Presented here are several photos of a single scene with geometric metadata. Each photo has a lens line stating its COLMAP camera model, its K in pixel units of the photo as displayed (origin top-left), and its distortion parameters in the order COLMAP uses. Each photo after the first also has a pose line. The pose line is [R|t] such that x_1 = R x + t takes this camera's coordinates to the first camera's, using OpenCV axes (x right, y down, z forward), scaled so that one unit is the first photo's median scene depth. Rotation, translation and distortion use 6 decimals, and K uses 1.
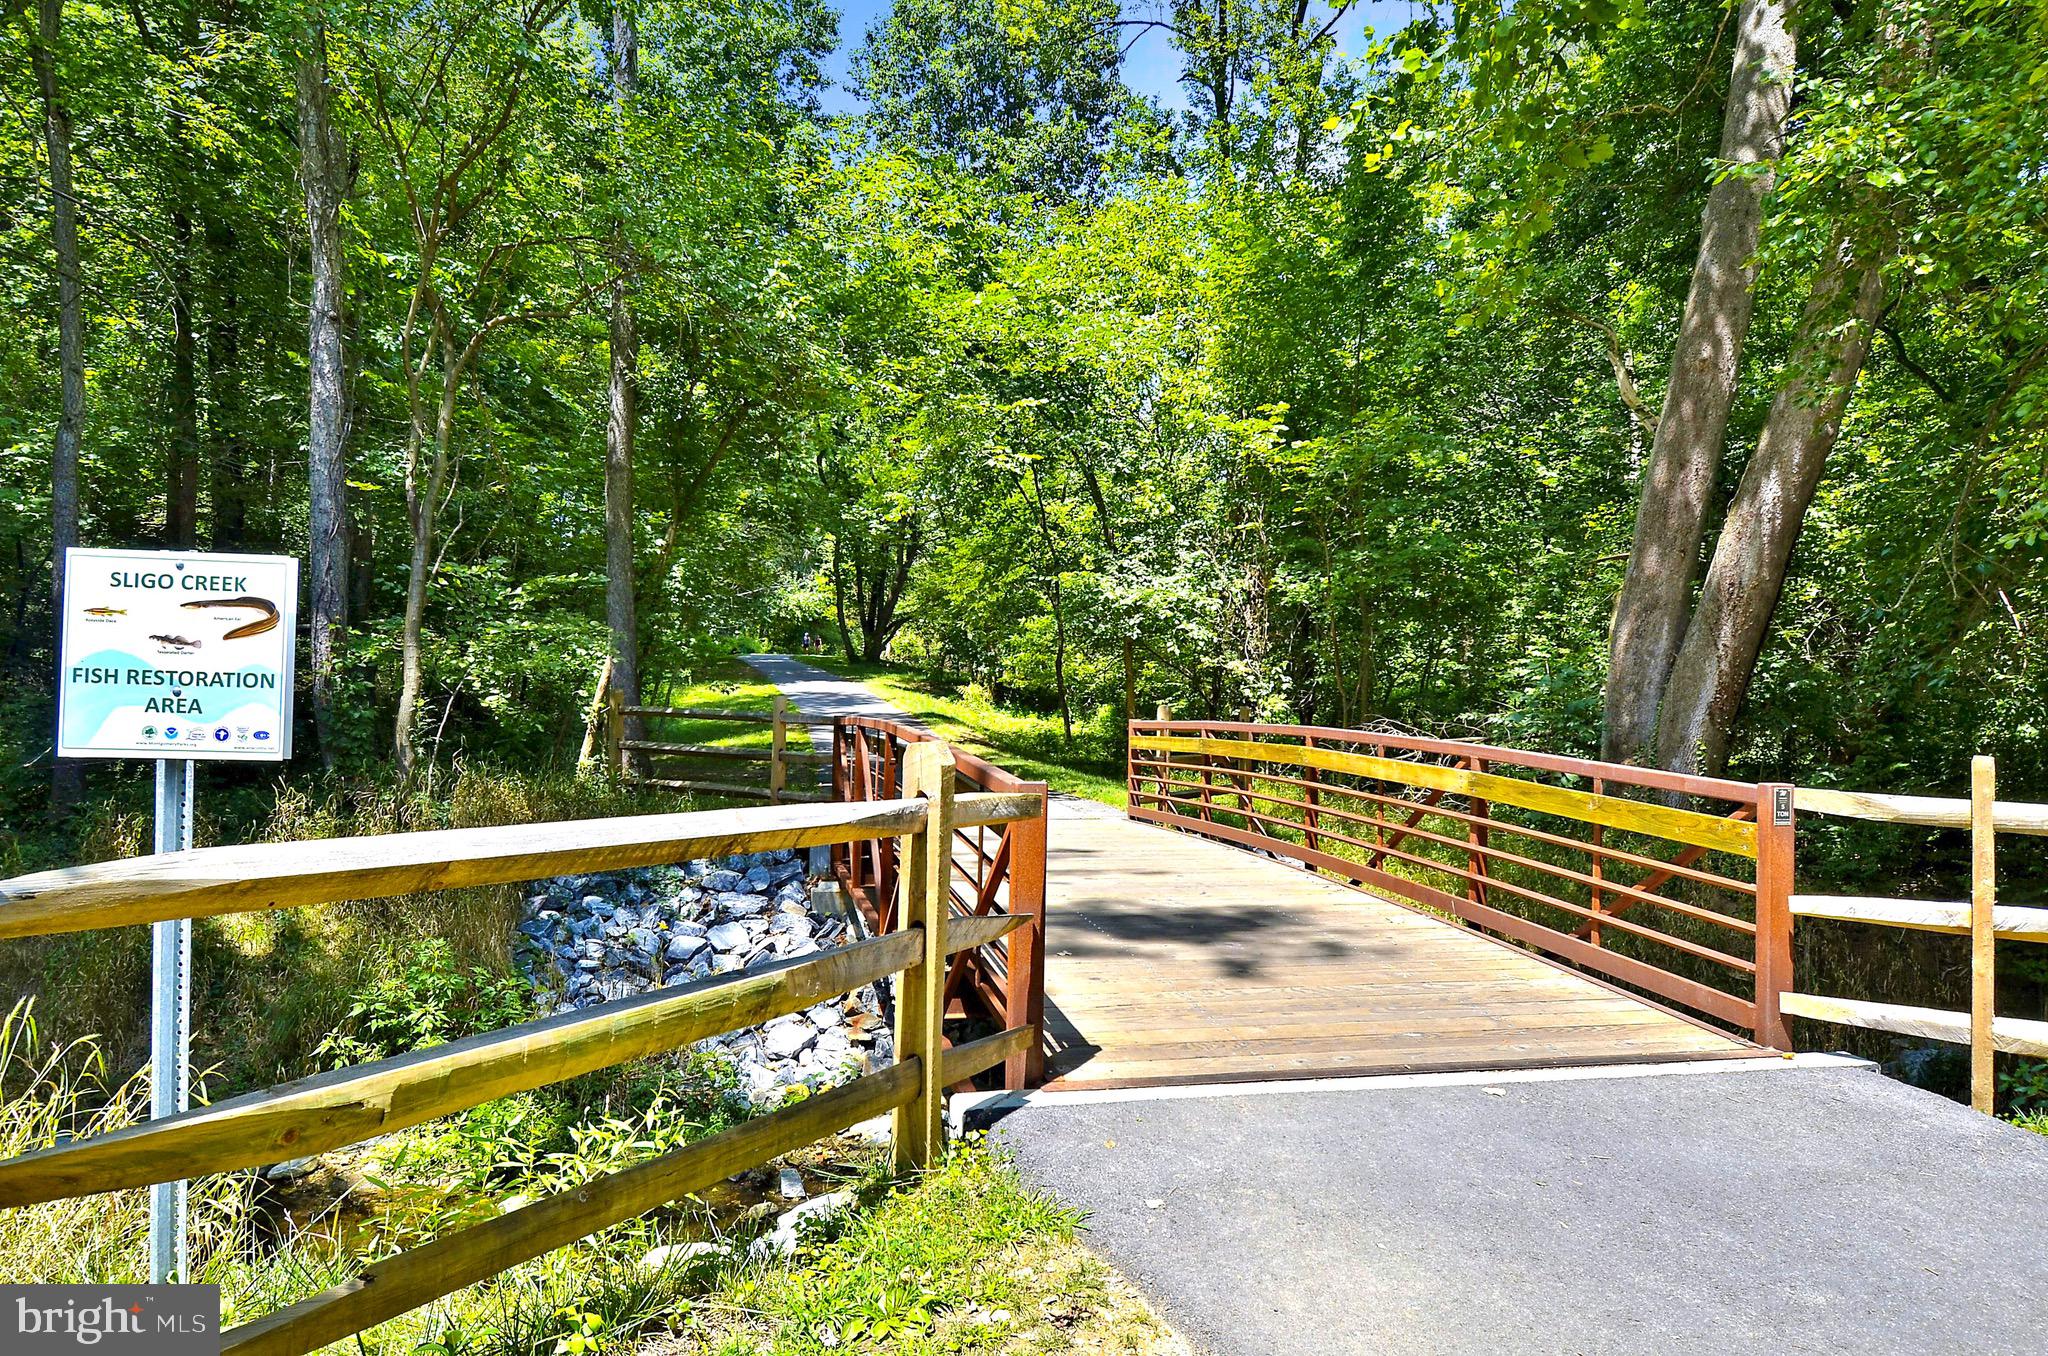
lens RADIAL K [[1328.0, 0, 1024.1], [0, 1328.0, 692.0], [0, 0, 1]] dist [0.009142, -0.003006]
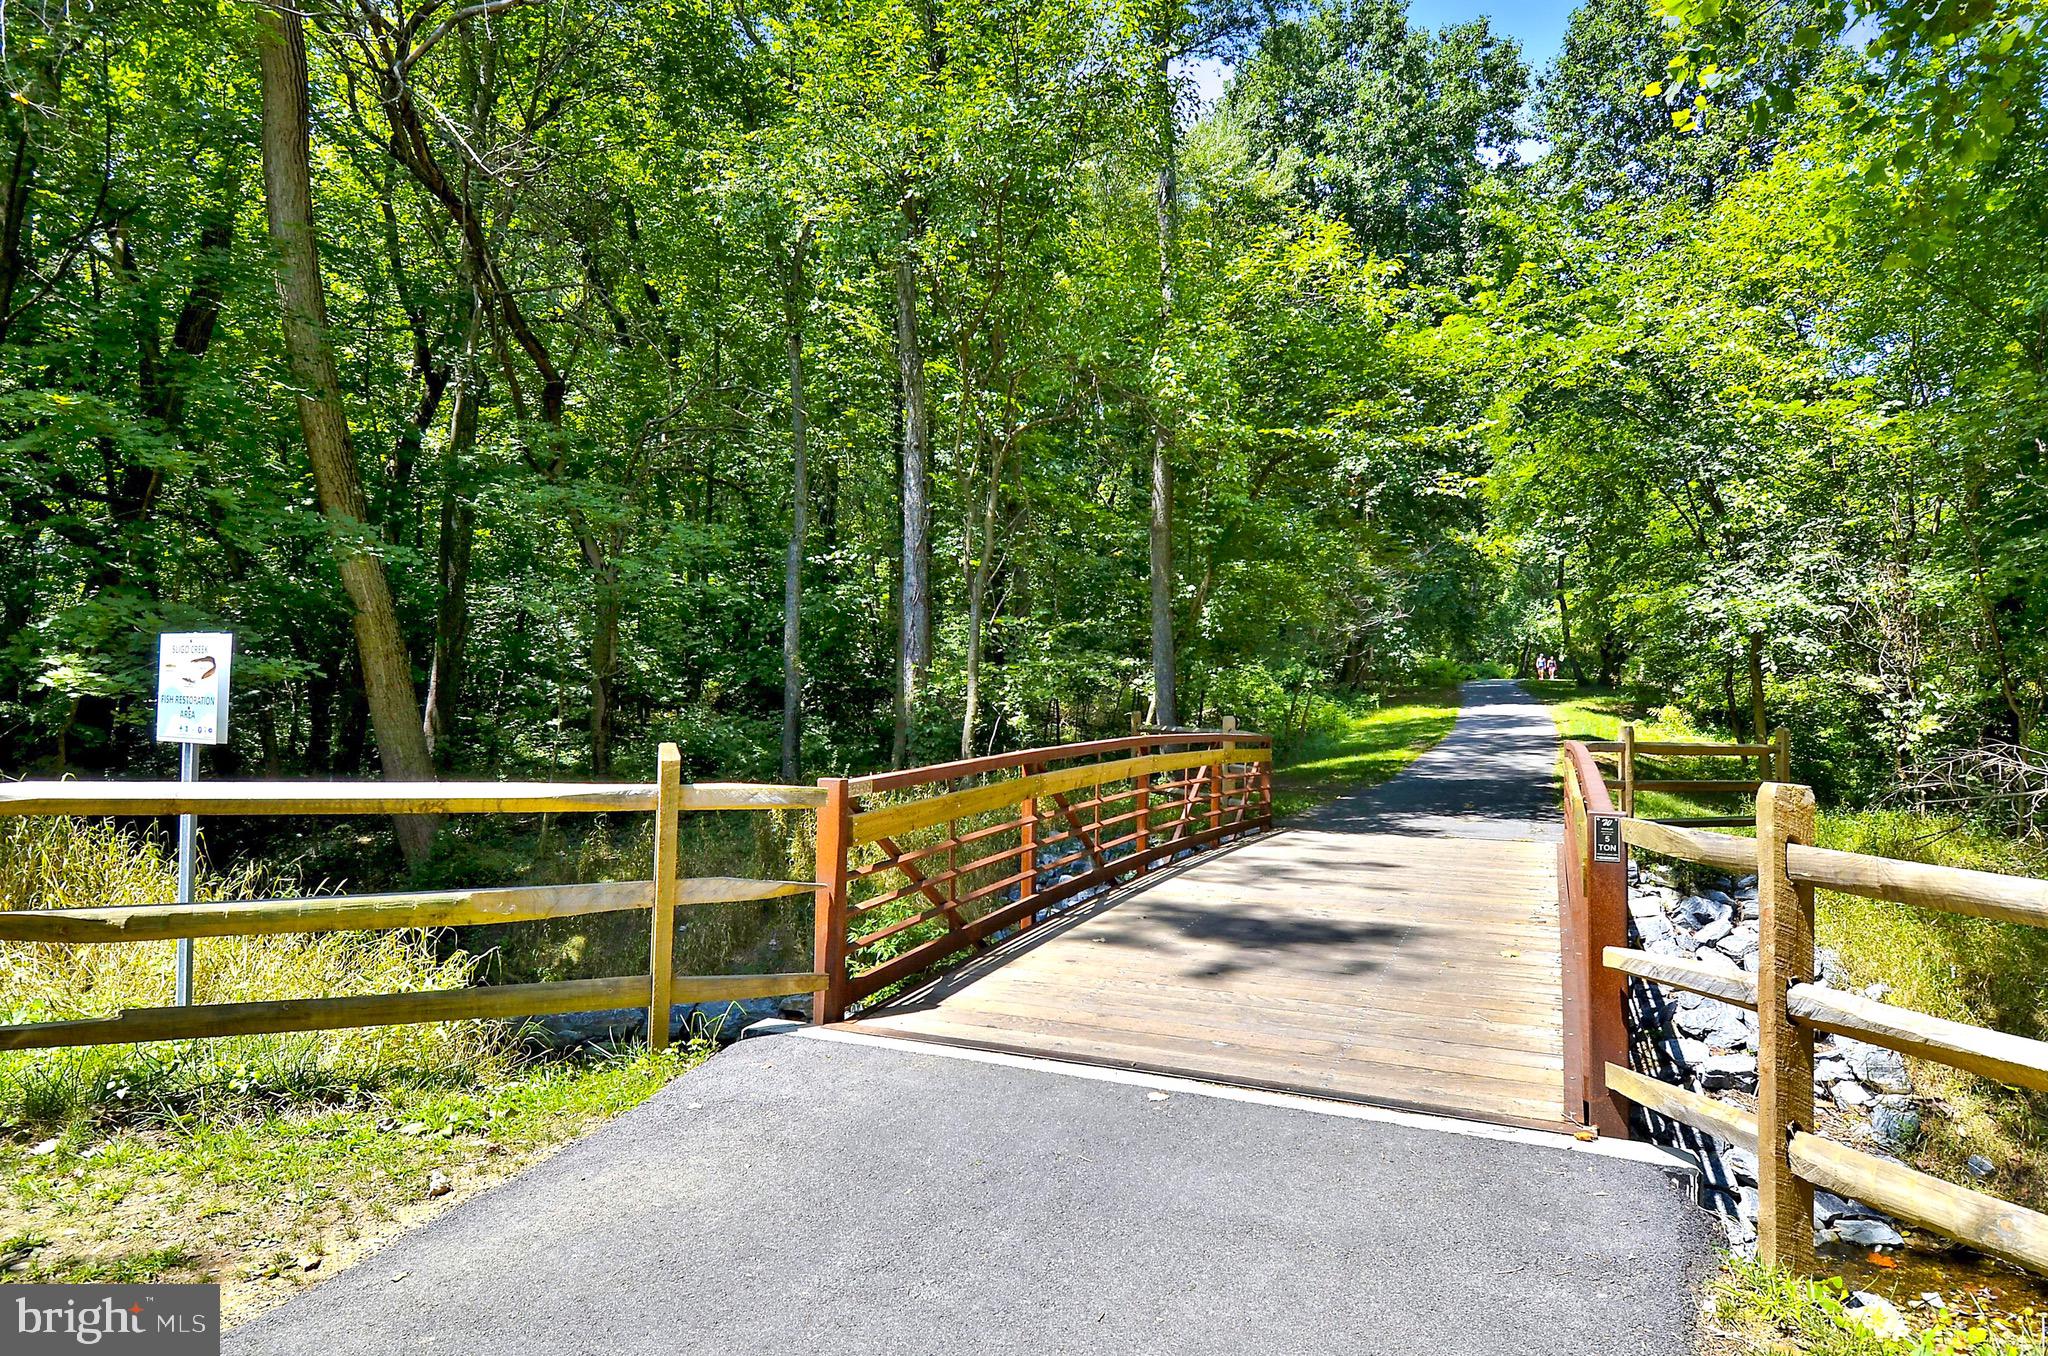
lens RADIAL K [[1186.2, 0, 1025.7], [0, 1186.2, 671.1], [0, 0, 1]] dist [0.027811, -0.000016]
pose [[0.805367, -0.025384, -0.592232, 0.375245], [0.002473, 0.999218, -0.039466, 0.005309], [0.592771, 0.030320, 0.804800, 0.092154]]
